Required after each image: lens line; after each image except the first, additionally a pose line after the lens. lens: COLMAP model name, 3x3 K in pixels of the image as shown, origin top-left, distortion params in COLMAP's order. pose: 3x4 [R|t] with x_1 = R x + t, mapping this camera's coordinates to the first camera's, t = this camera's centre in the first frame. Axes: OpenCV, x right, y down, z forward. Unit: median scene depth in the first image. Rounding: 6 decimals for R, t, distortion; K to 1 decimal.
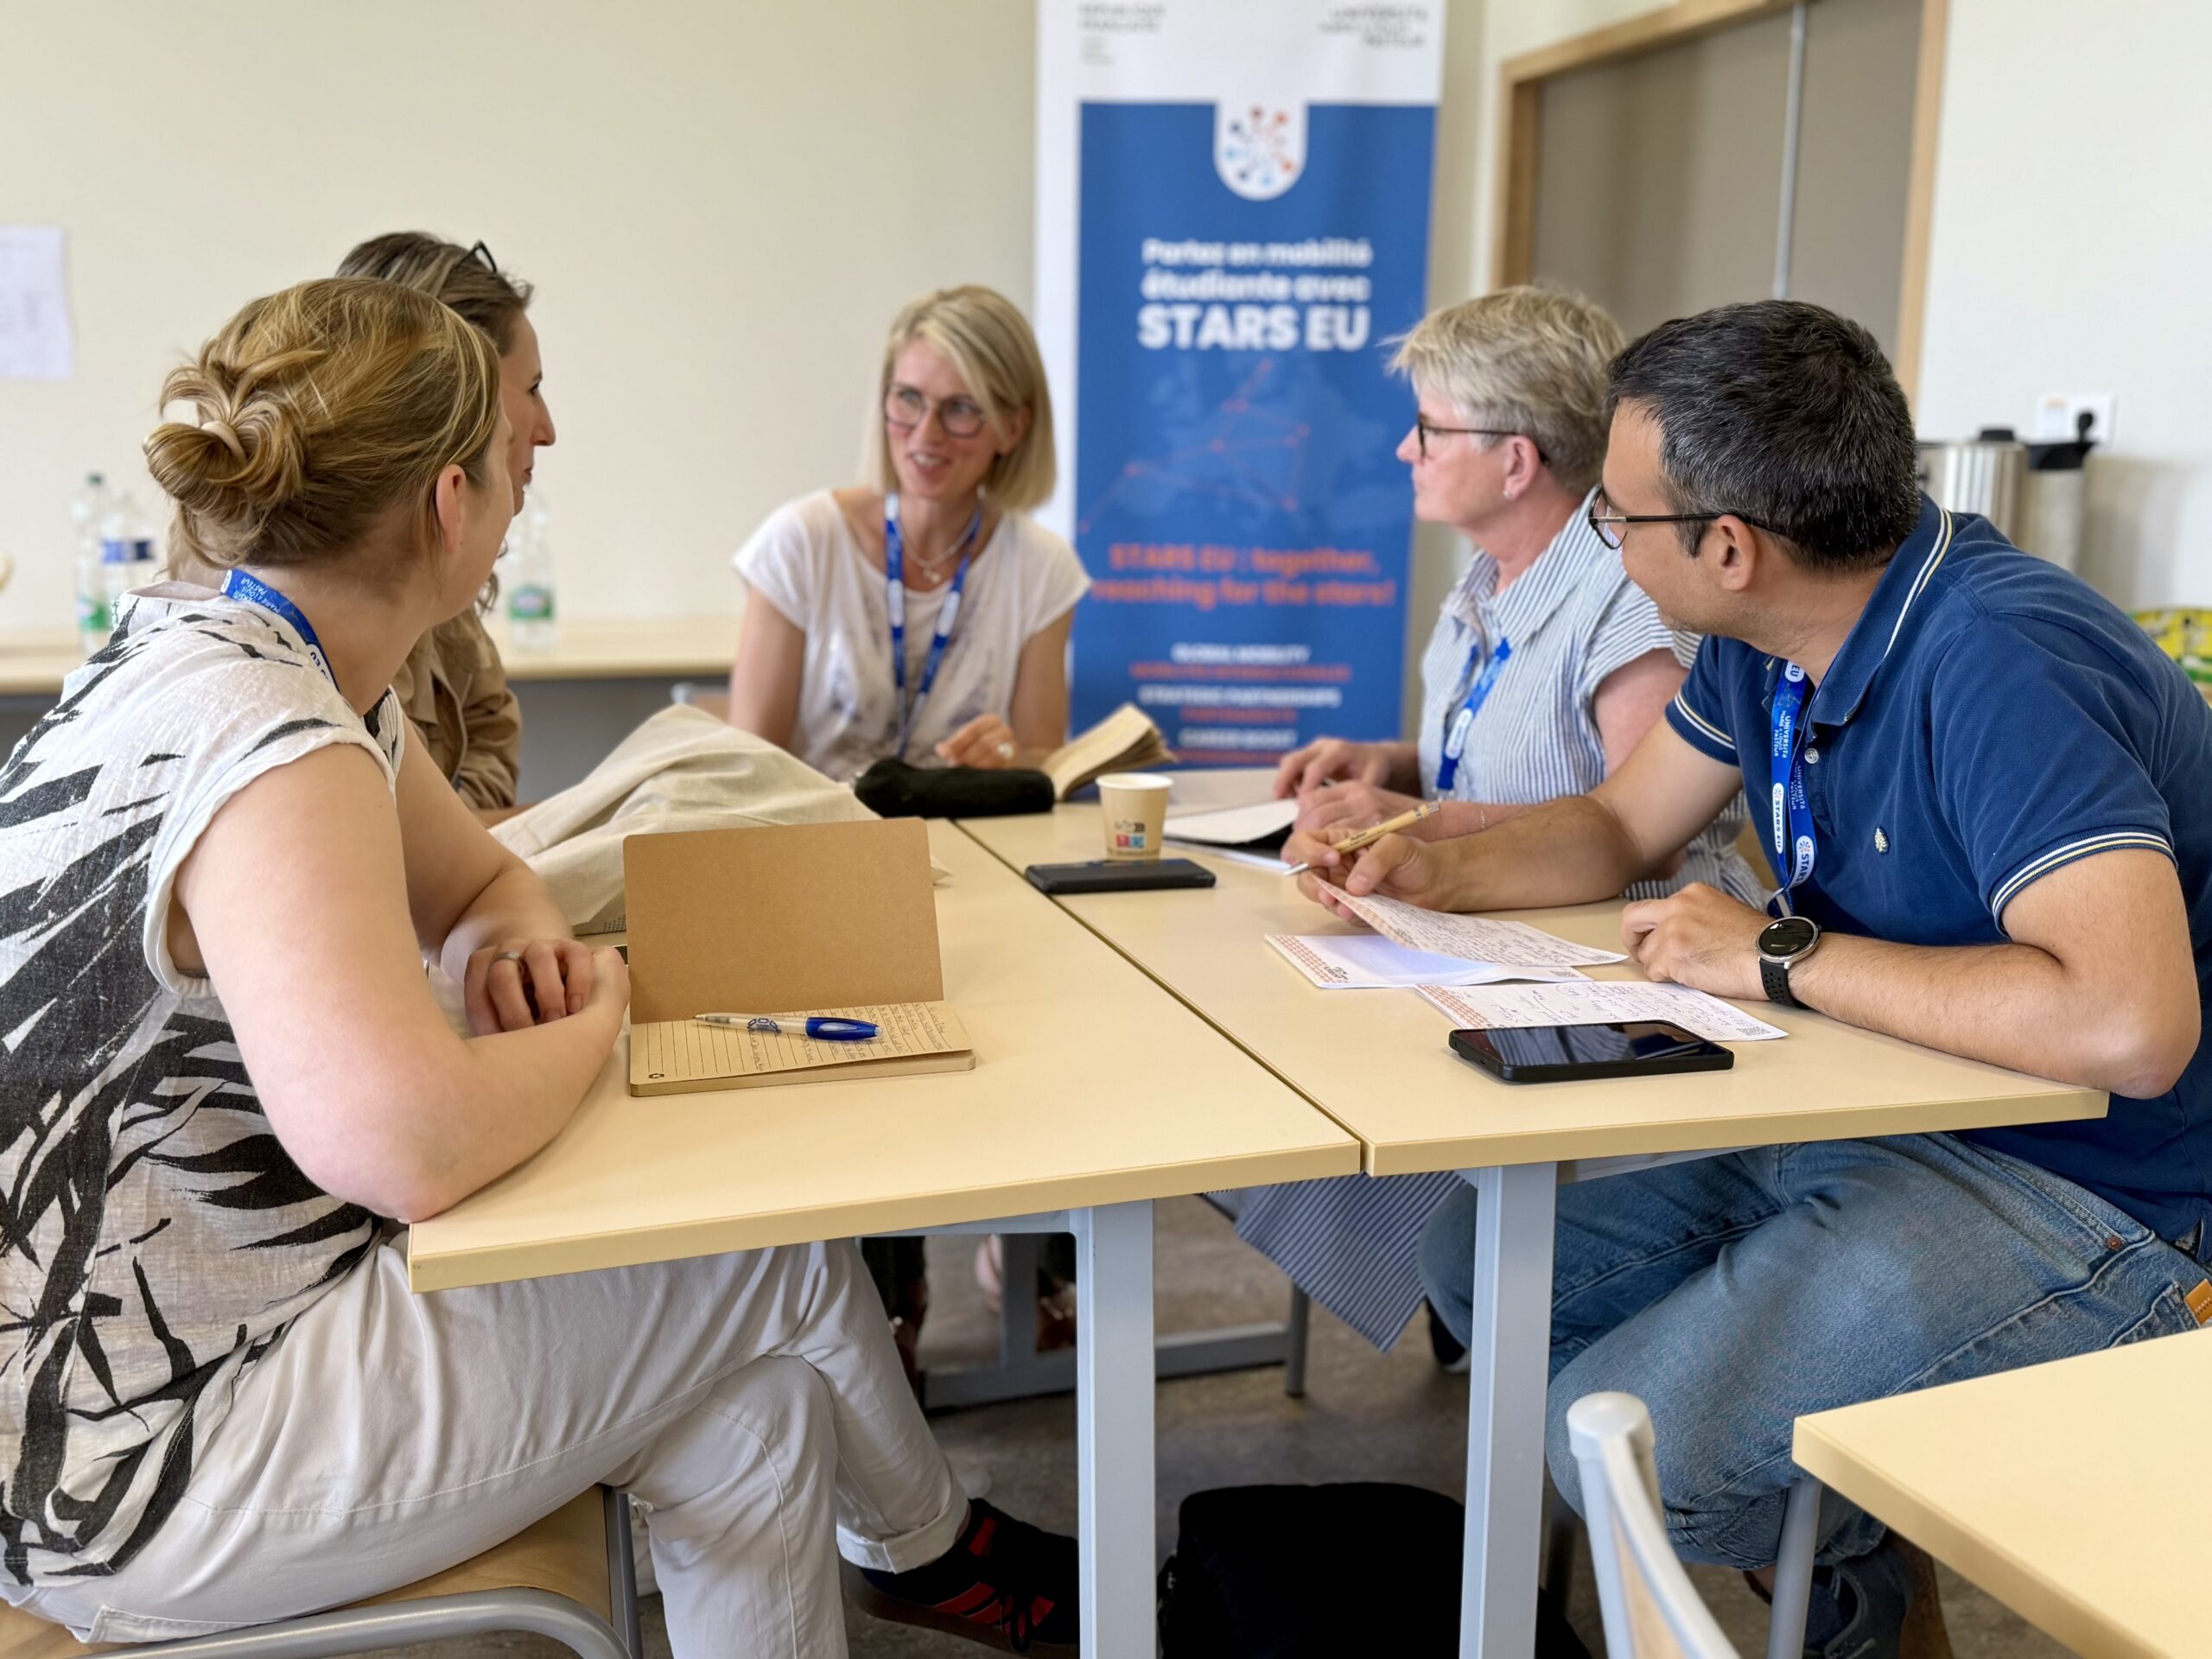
lens RADIAL K [[1911.4, 0, 1106.0], [0, 1911.4, 829.5], [0, 0, 1]] dist [0.122160, -0.002613]
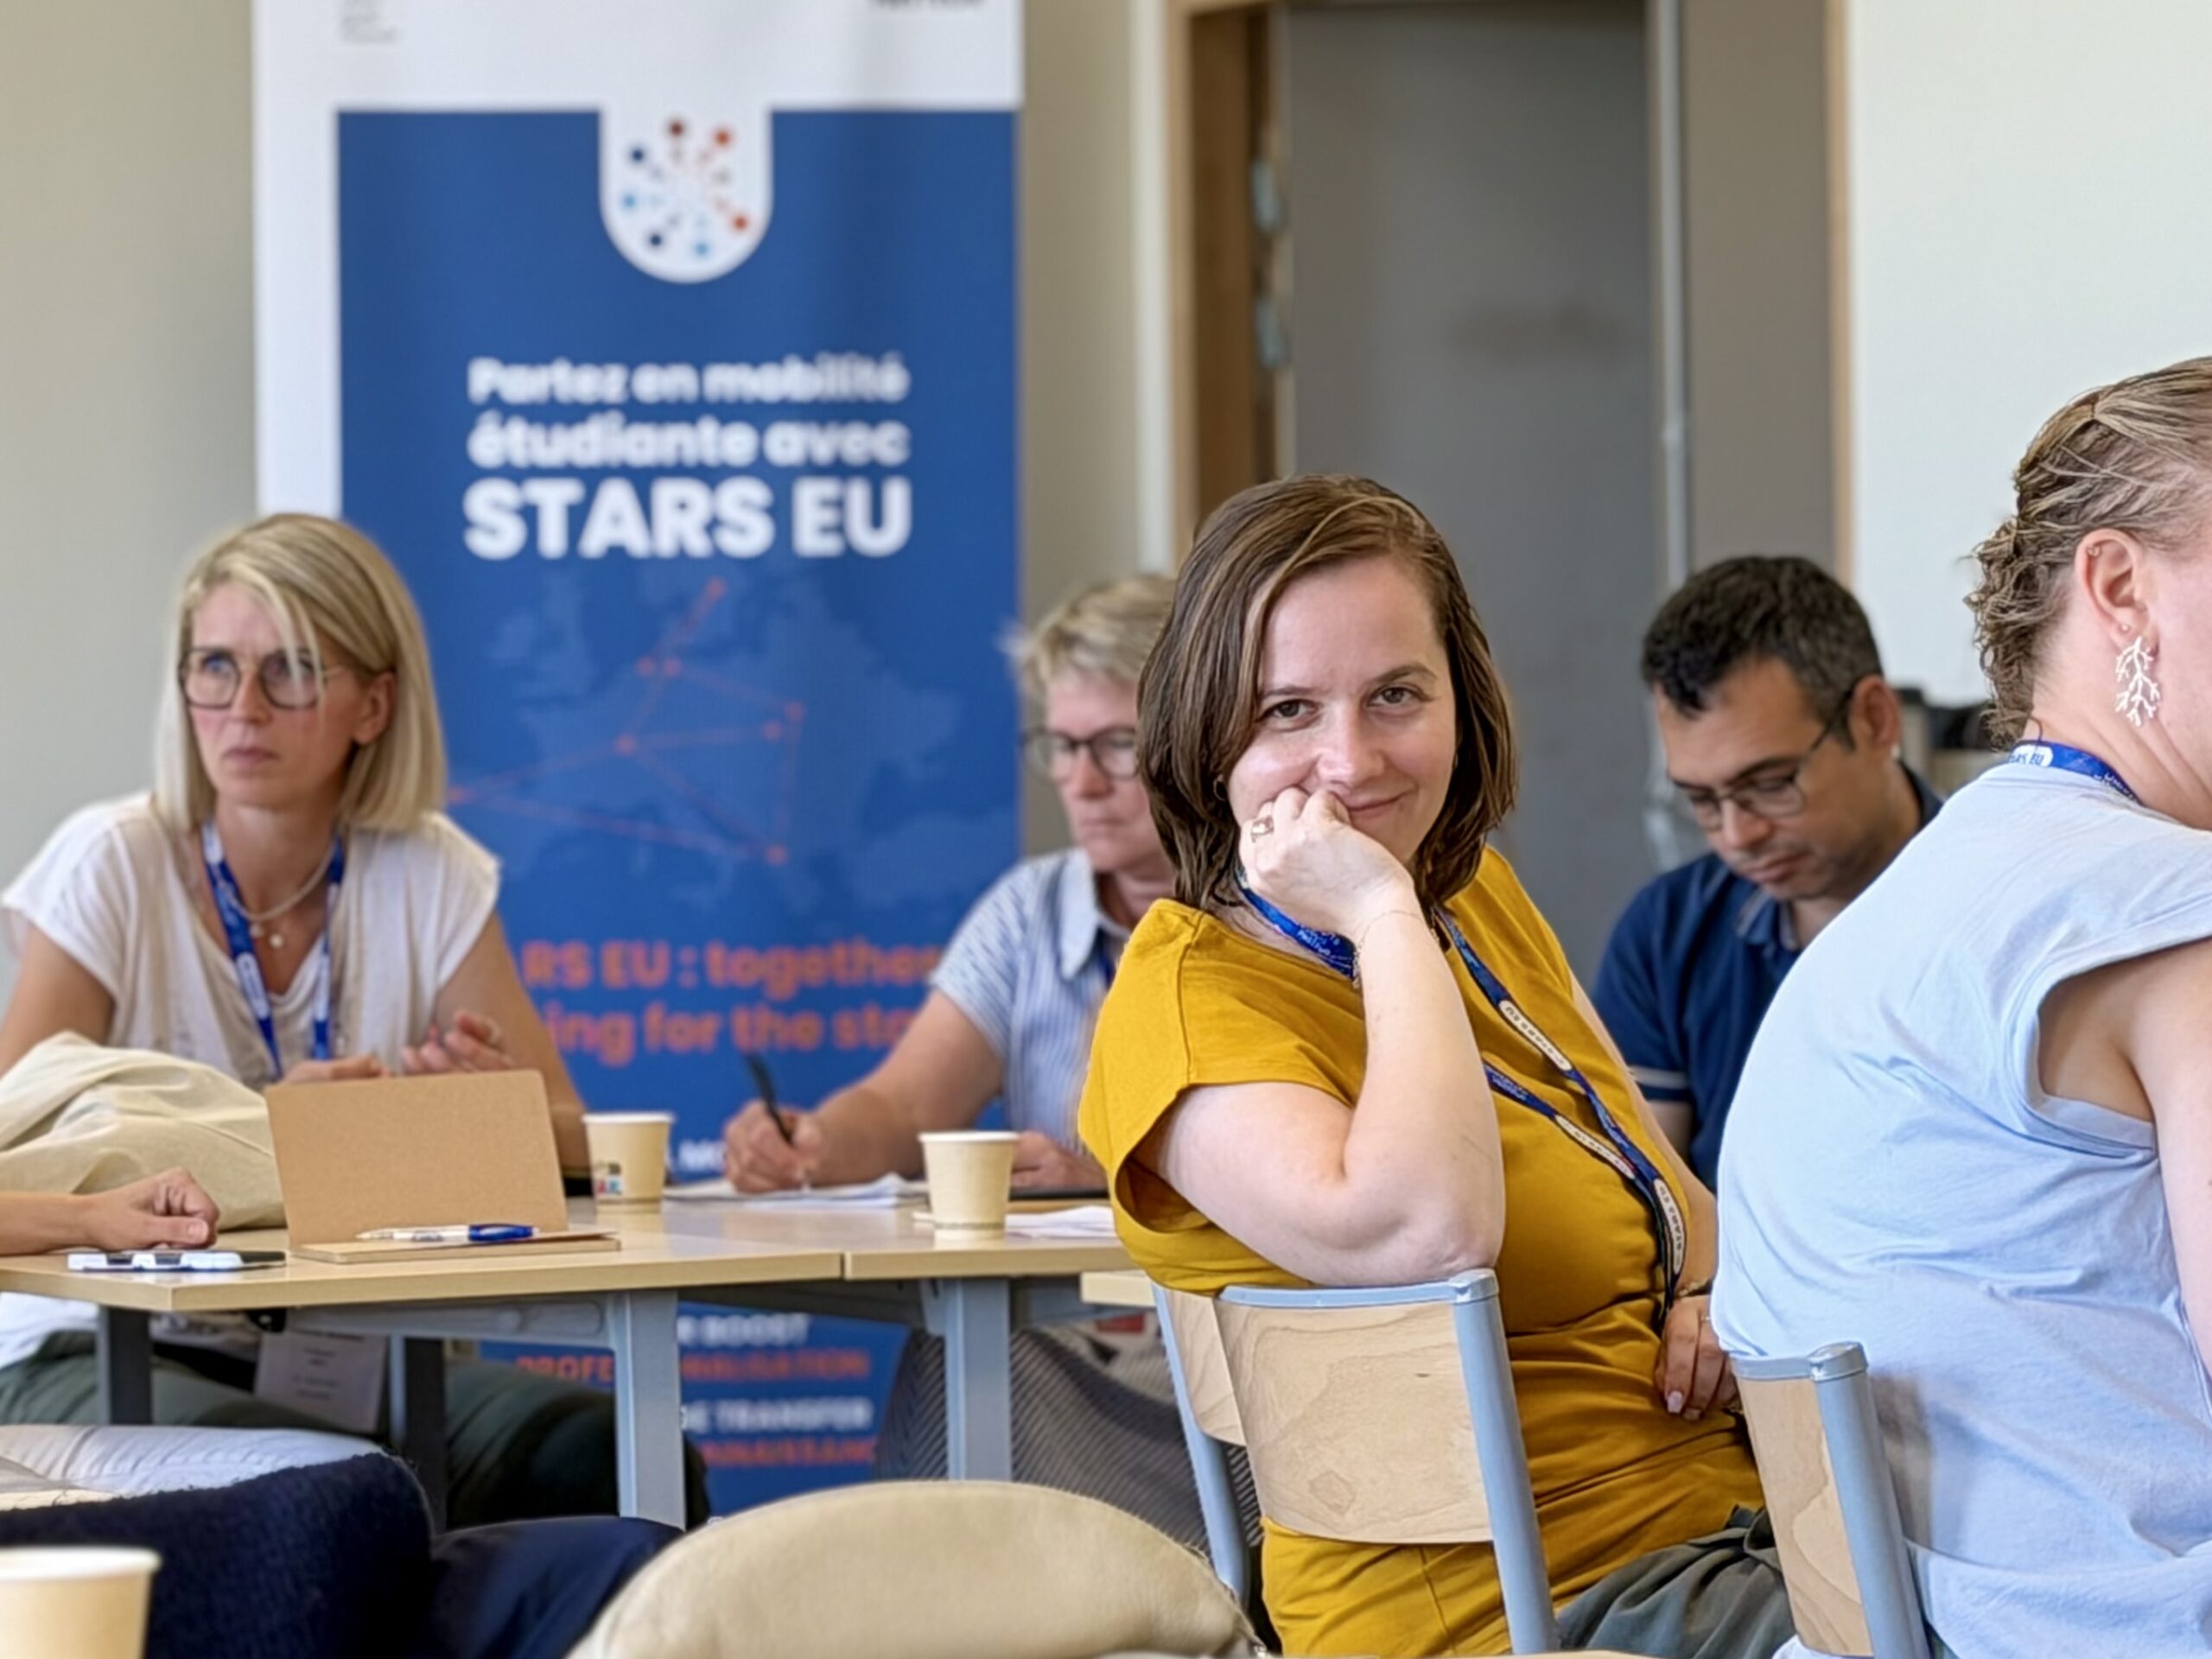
lens RADIAL K [[5601.5, 0, 1106.0], [0, 5601.5, 829.5], [0, 0, 1]] dist [-0.002916, -0.267742]
pose [[0.987487, -0.026686, 0.155425, -0.047148], [0.055215, 0.981701, -0.182249, 0.097291], [-0.147717, 0.188551, 0.970890, -0.441848]]
